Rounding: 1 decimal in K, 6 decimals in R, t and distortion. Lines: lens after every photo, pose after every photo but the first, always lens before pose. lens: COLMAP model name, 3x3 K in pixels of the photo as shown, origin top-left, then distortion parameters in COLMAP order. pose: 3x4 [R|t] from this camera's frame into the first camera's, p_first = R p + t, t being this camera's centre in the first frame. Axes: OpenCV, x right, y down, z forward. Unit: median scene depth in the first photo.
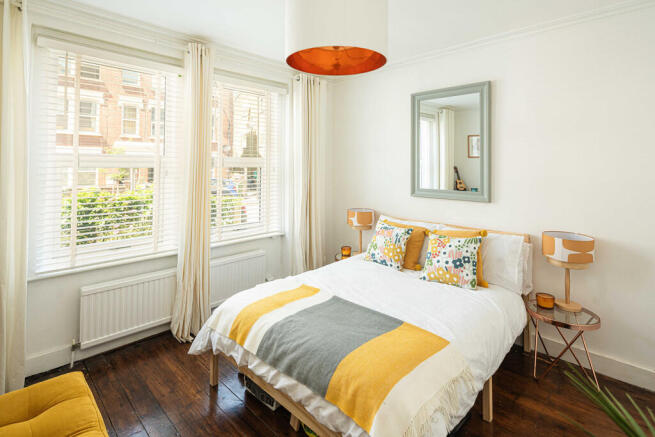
lens RADIAL K [[325.4, 0, 327.9], [0, 325.4, 207.0], [0, 0, 1]] dist [0.033731, -0.000235]
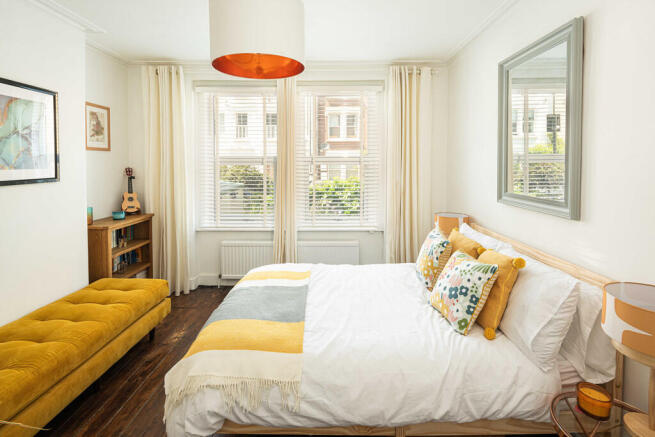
lens RADIAL K [[313.6, 0, 327.5], [0, 313.6, 218.5], [0, 0, 1]] dist [0.038163, -0.000161]
pose [[0.702610, 0.116739, -0.701934, 0.621433], [-0.083331, 0.993162, 0.081763, -0.029307], [0.706679, 0.001046, 0.707534, 0.256791]]
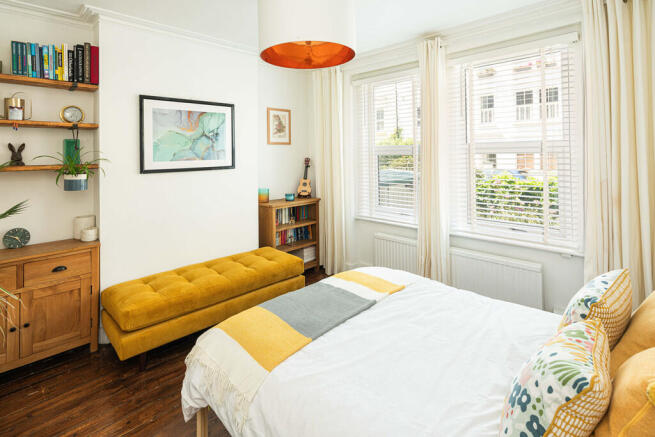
lens RADIAL K [[322.6, 0, 327.6], [0, 322.6, 198.9], [0, 0, 1]] dist [0.001083, -0.001275]
pose [[0.001987, 0.131070, -0.991371, 0.682624], [-0.109267, 0.985466, 0.130070, -0.077560], [0.994010, 0.108066, 0.016280, 0.677398]]
